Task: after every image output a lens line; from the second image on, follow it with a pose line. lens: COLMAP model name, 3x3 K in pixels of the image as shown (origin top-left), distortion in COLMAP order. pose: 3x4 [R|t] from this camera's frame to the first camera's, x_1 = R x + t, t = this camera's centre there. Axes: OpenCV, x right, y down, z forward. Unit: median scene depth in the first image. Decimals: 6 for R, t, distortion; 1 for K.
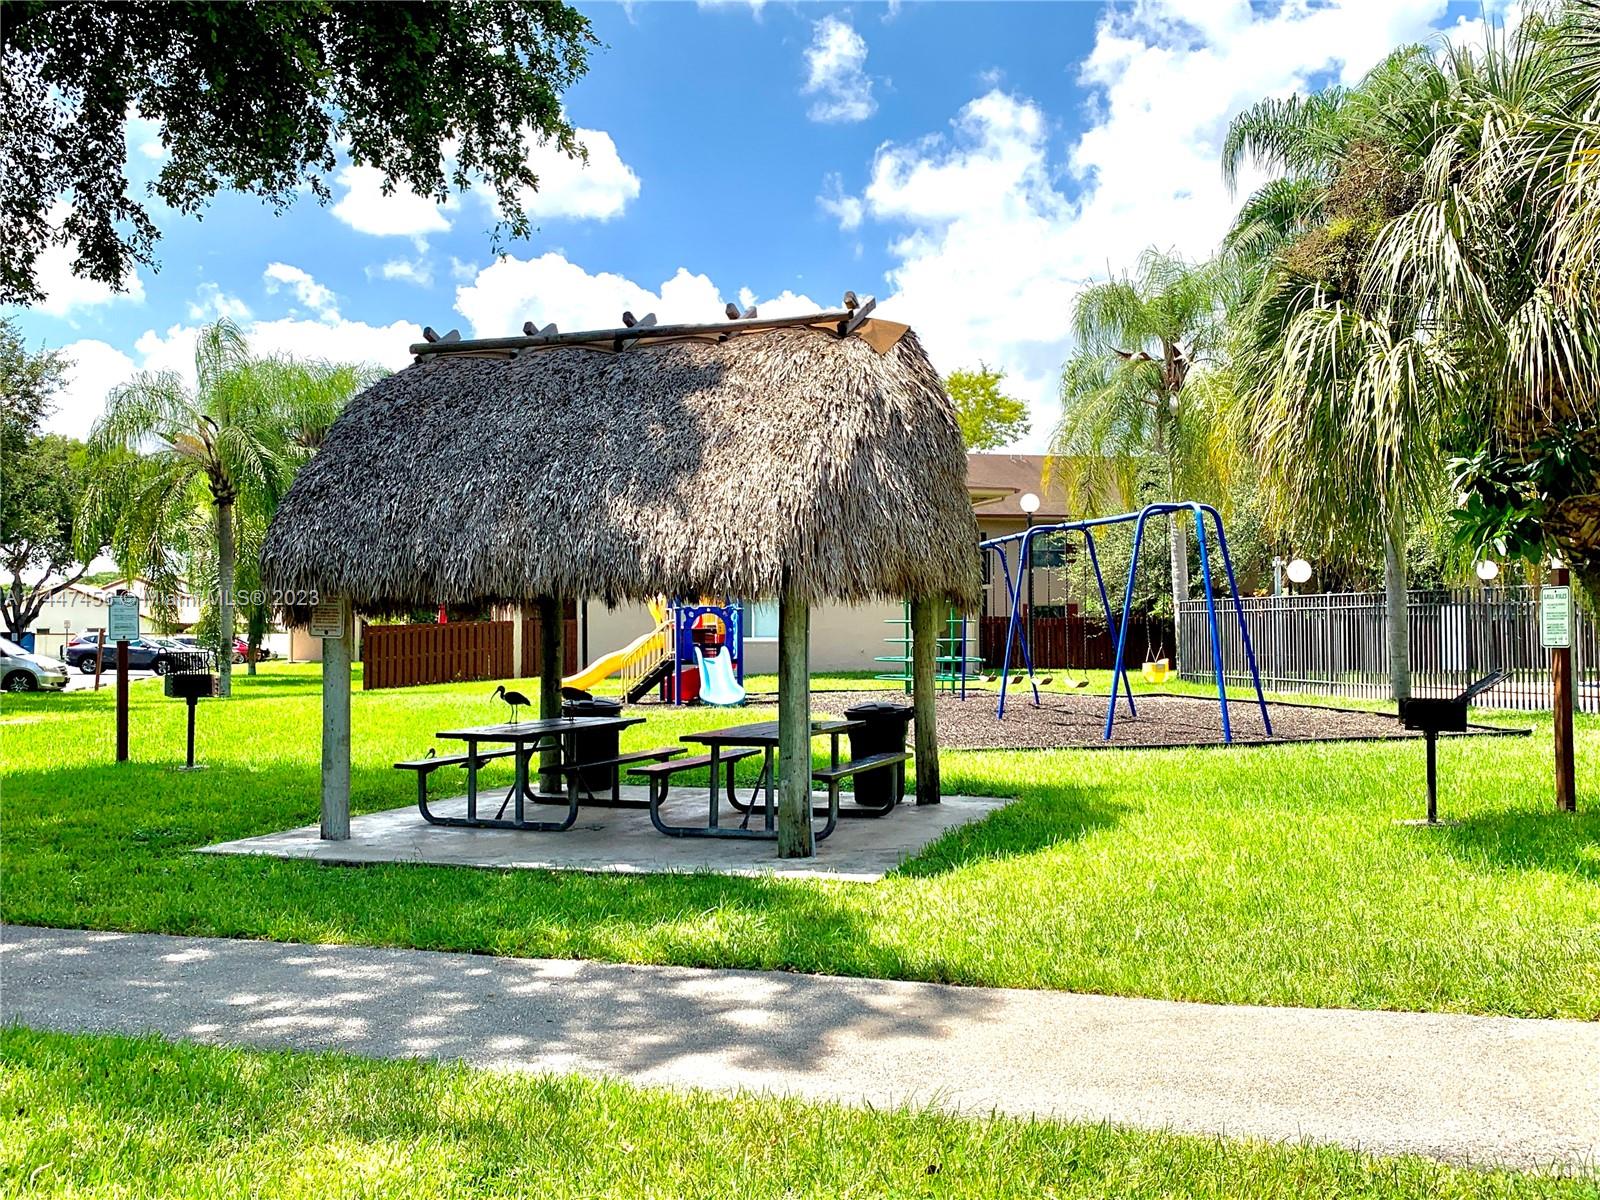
lens RADIAL K [[1462.5, 0, 806.2], [0, 1462.5, 564.3], [0, 0, 1]] dist [0.159232, -0.382605]
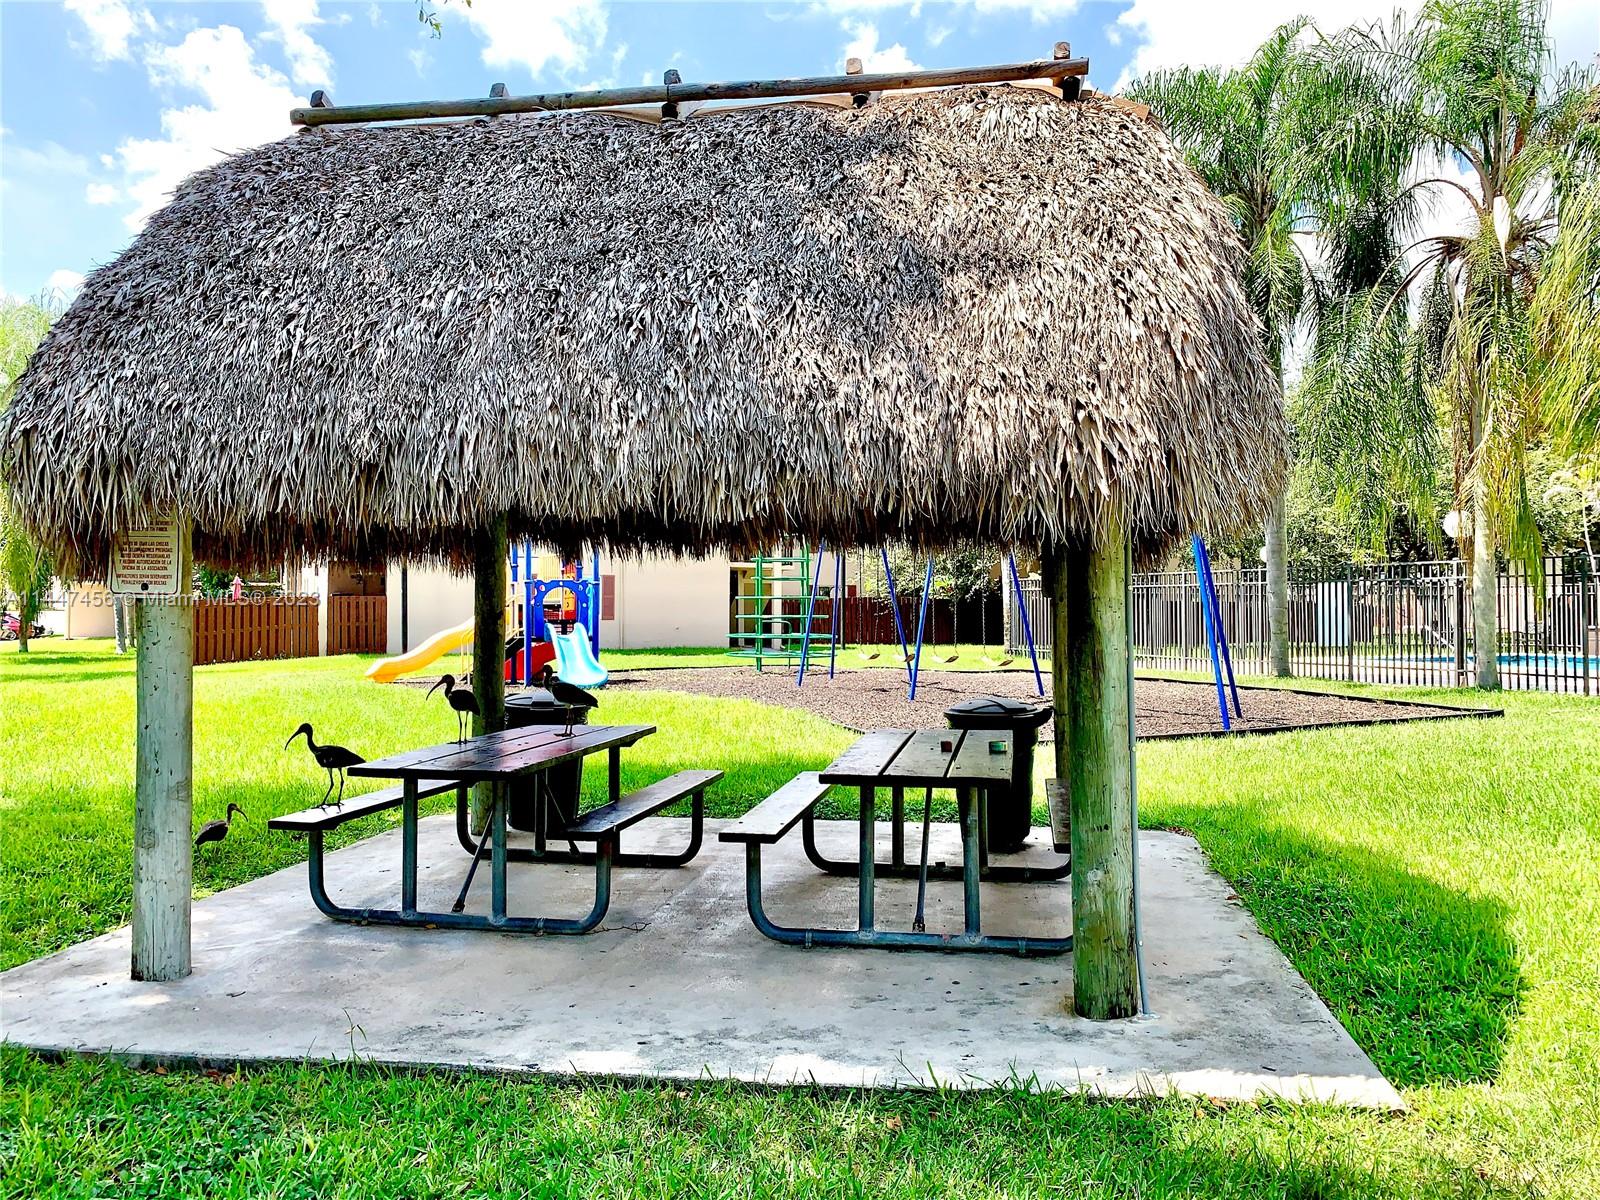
lens RADIAL K [[1236.6, 0, 803.9], [0, 1236.6, 574.2], [0, 0, 1]] dist [0.023211, 0.000454]
pose [[0.980283, 0.008930, 0.197396, -0.174806], [-0.011904, 0.999833, 0.013882, 0.031225], [-0.197239, -0.015958, 0.980226, 0.500629]]
